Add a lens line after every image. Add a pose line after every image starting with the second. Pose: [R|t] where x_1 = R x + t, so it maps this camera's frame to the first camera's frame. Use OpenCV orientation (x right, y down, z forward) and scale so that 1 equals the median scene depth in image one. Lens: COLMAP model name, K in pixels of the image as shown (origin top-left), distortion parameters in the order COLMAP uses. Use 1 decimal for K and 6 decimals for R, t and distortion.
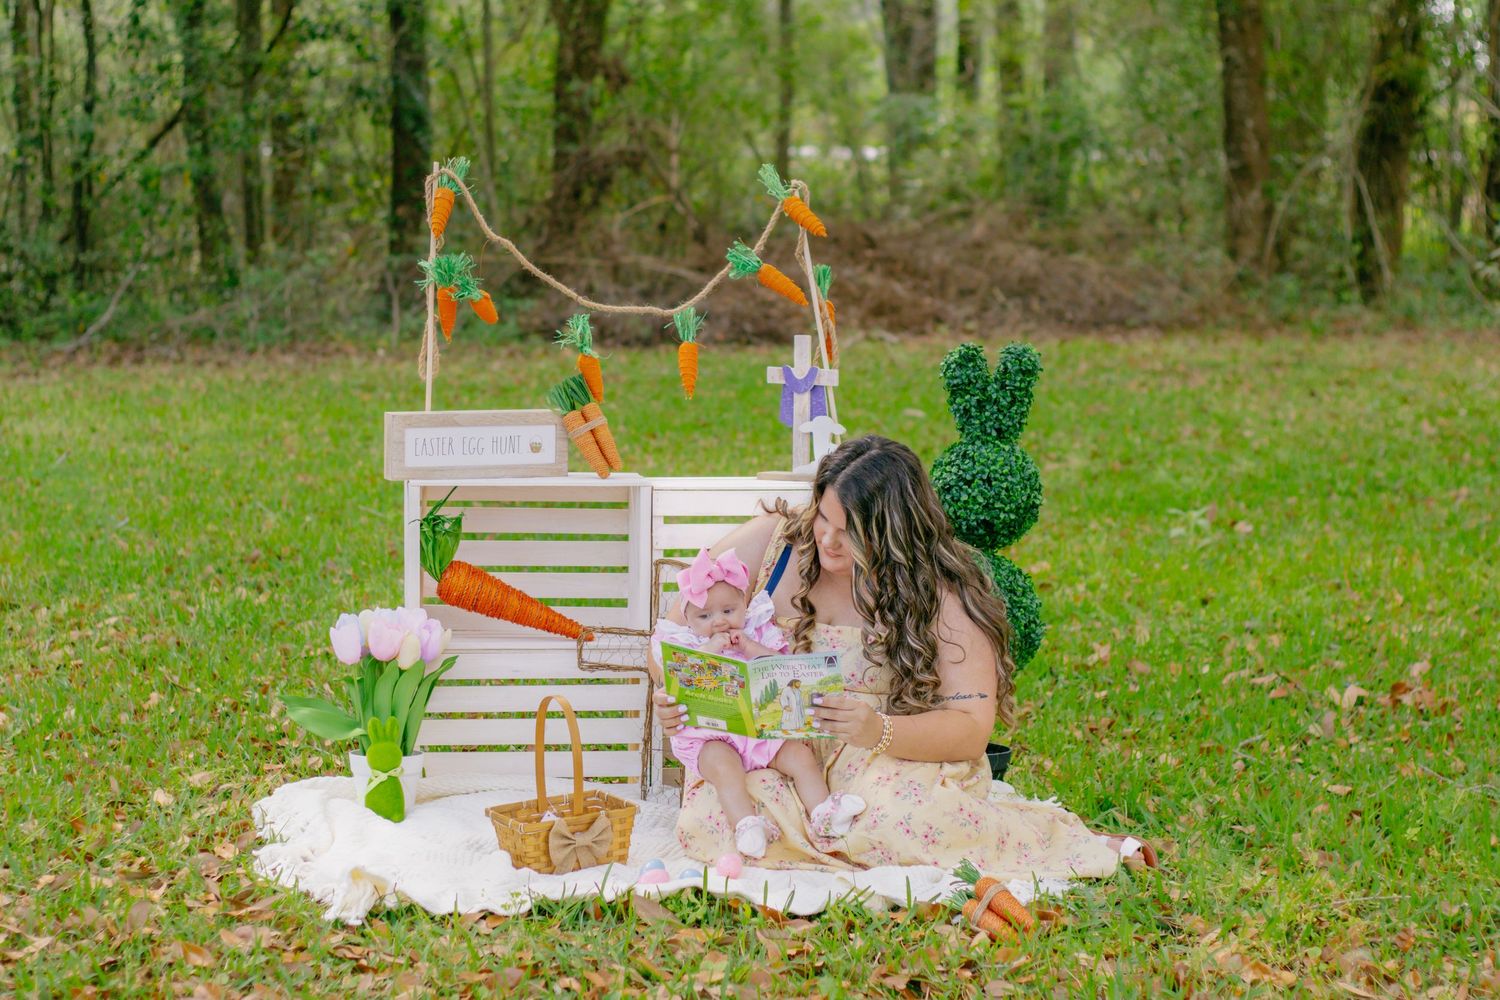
lens RADIAL K [[3564.8, 0, 818.4], [0, 3564.8, 499.7], [0, 0, 1]] dist [-0.043212, -0.364445]
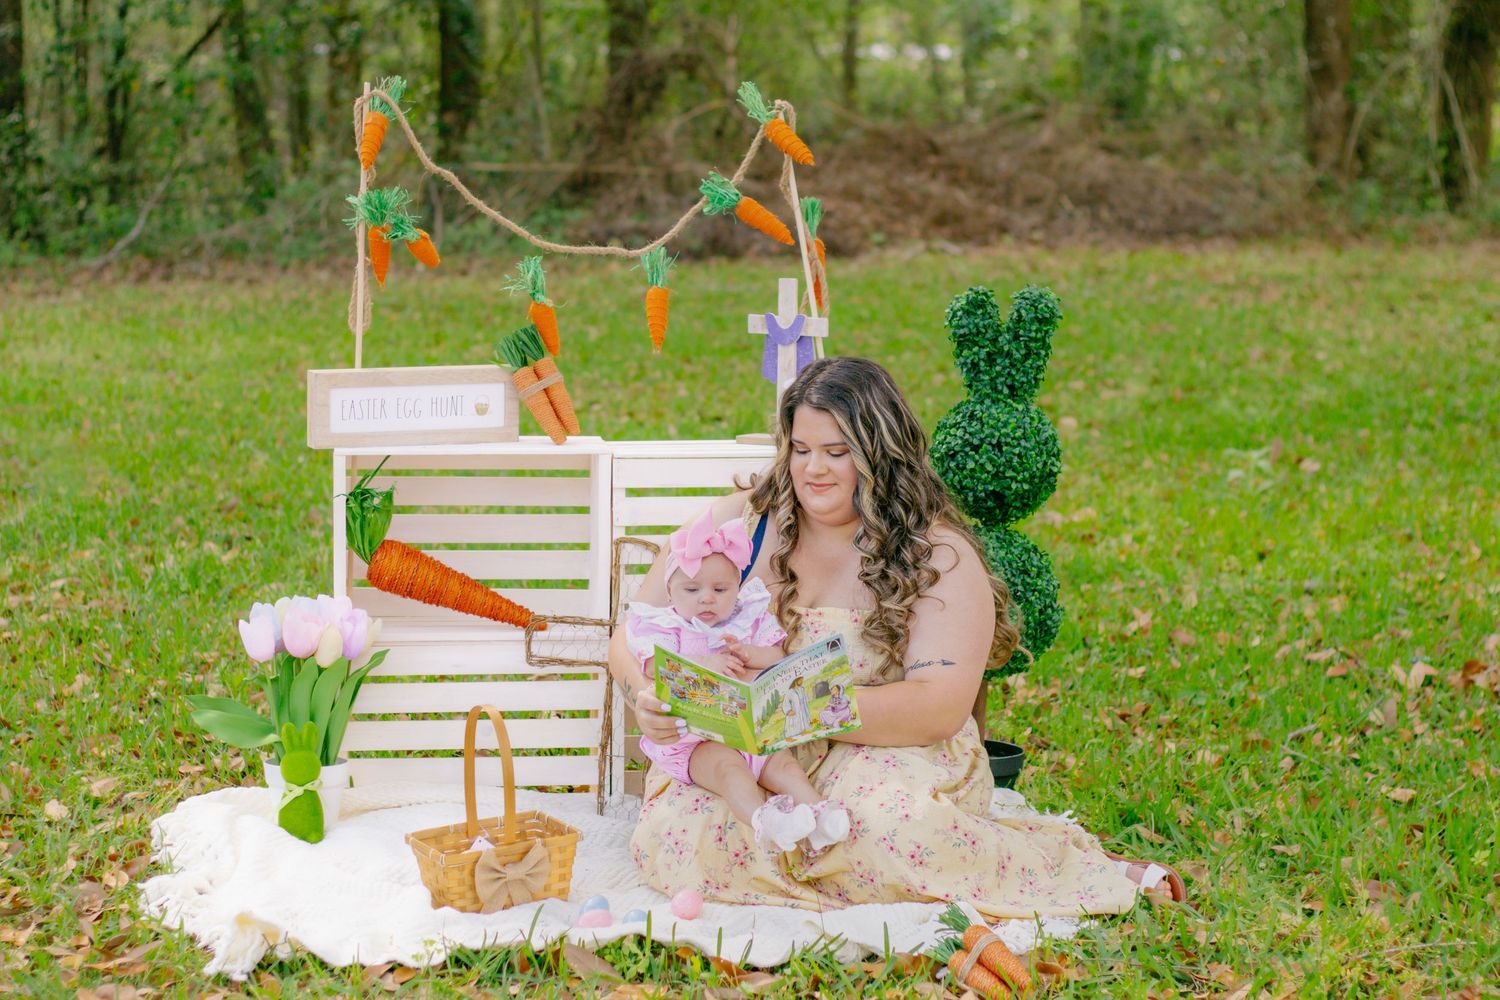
lens RADIAL K [[3508.2, 0, 752.5], [0, 3508.2, 624.4], [0, 0, 1]] dist [-0.067767, 0.063886]
pose [[0.998960, 0.001410, -0.045577, 0.026536], [0.001587, 0.997840, 0.065674, -0.018073], [0.045571, -0.065679, 0.996800, 0.136583]]
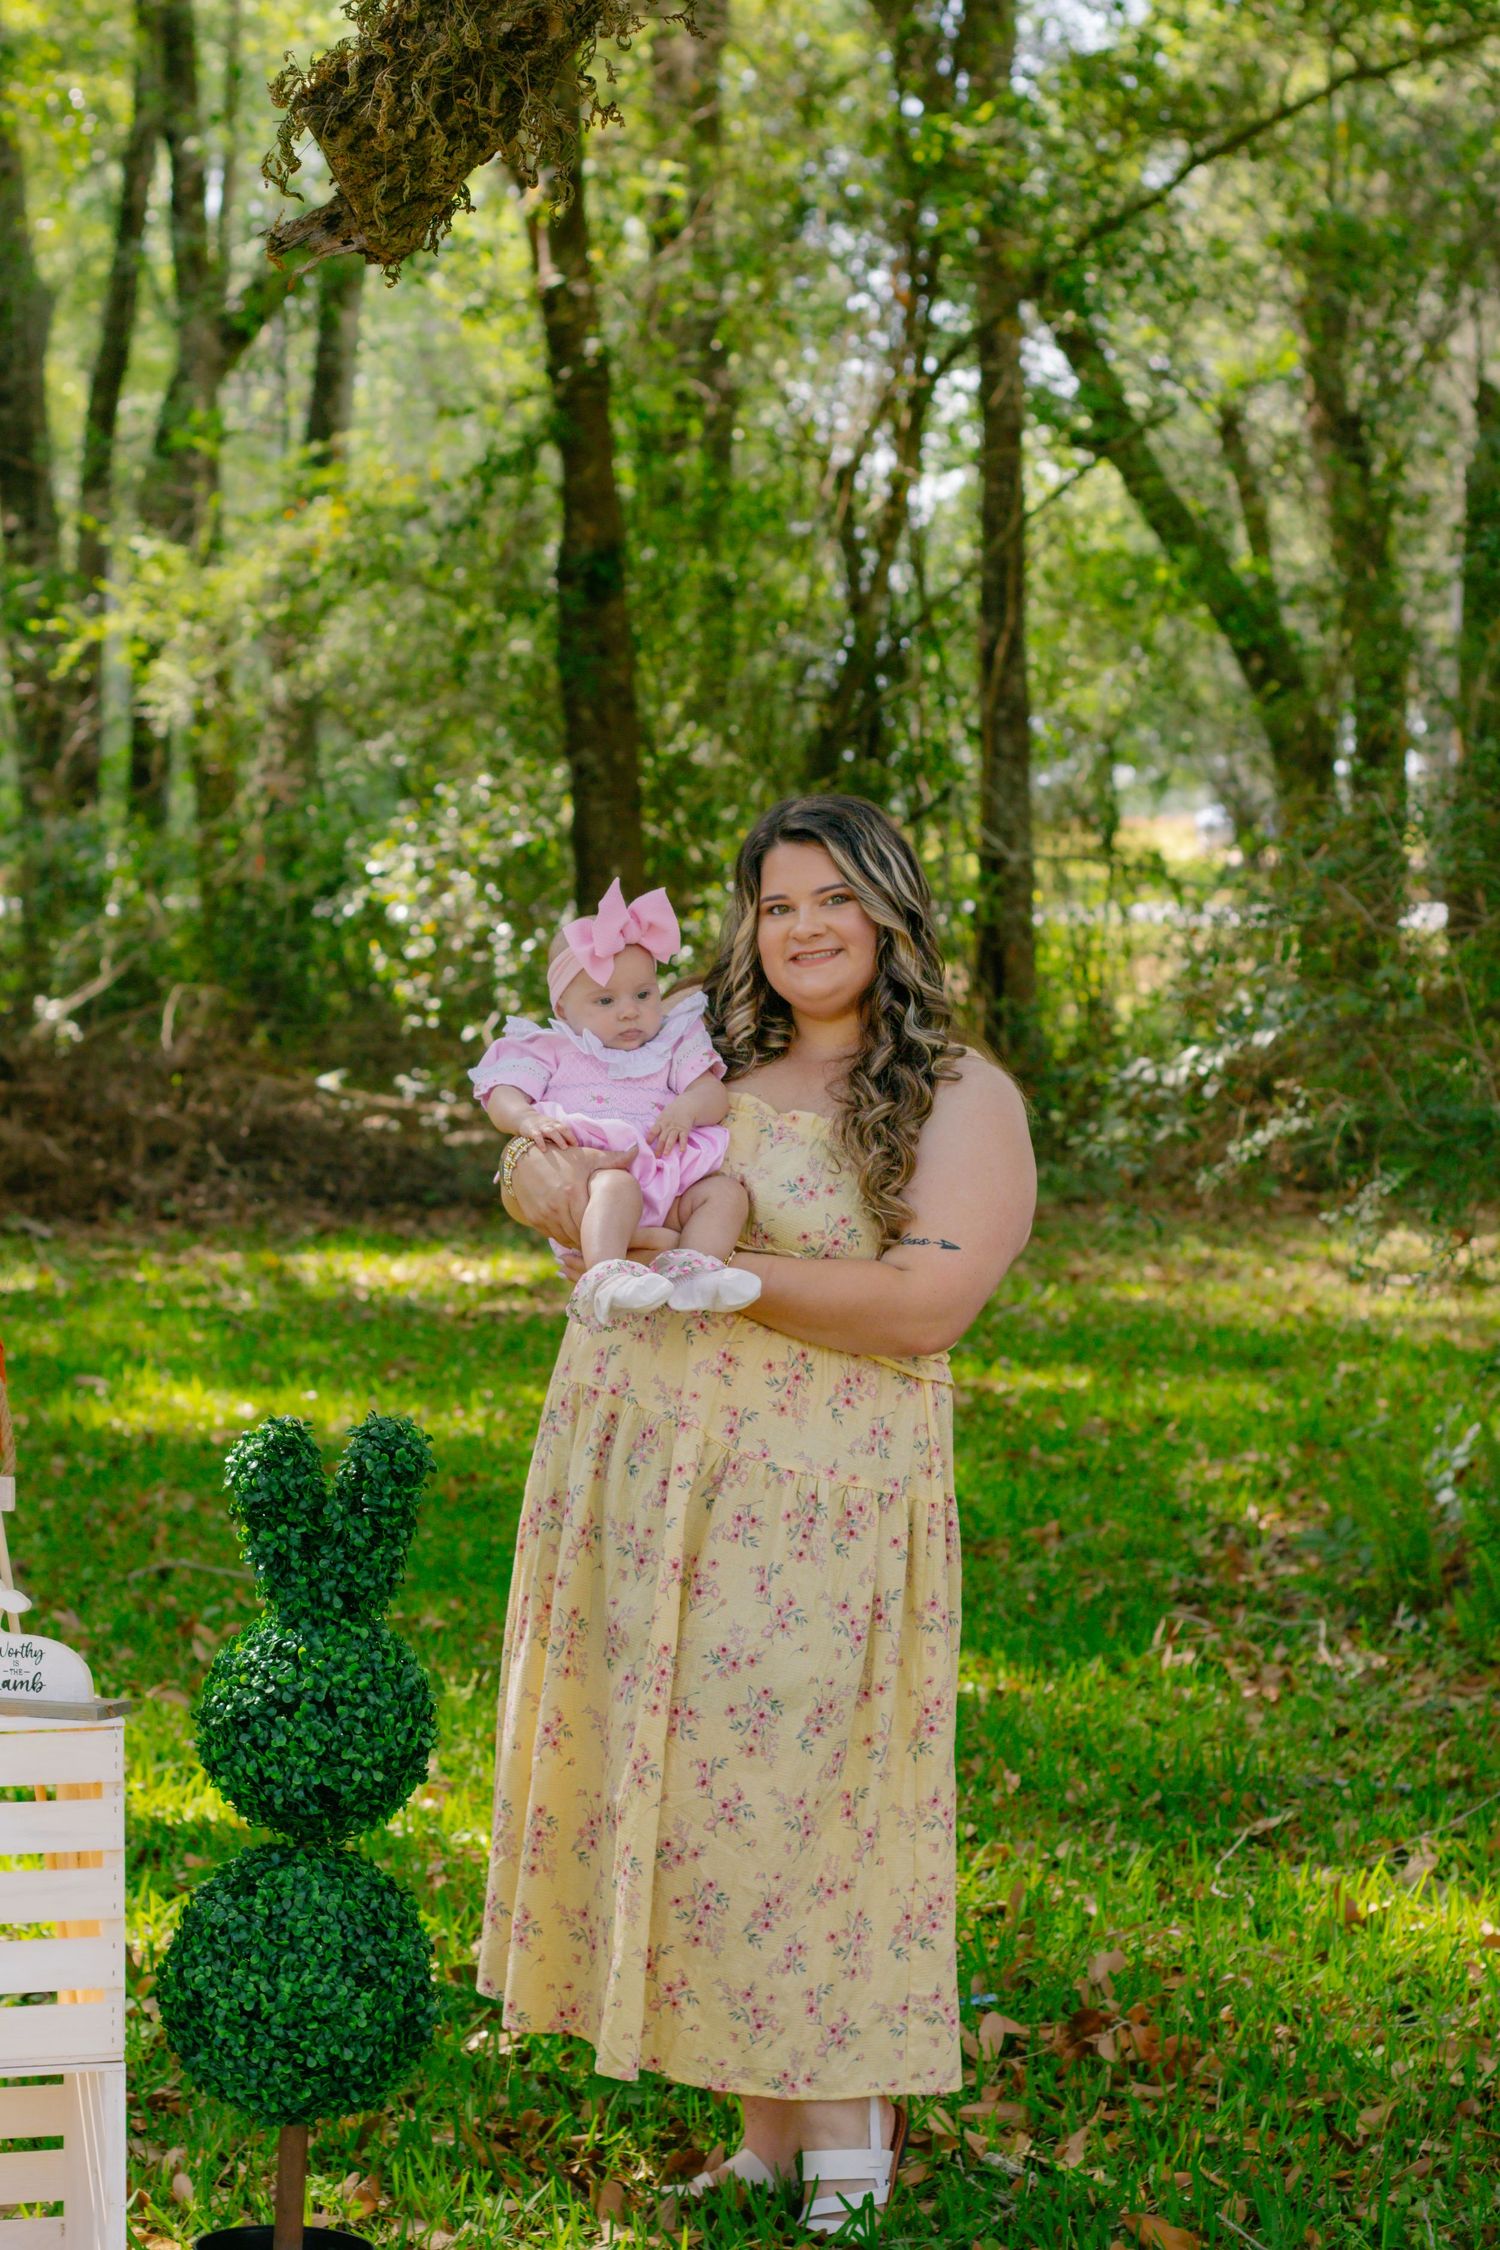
lens RADIAL K [[5262.2, 0, 746.1], [0, 5262.2, 1245.5], [0, 0, 1]] dist [-0.067767, 0.063886]
pose [[0.987205, -0.007751, 0.159268, -0.009388], [0.012199, 0.999562, -0.026970, -0.047405], [-0.158989, 0.028568, 0.986867, 0.284401]]
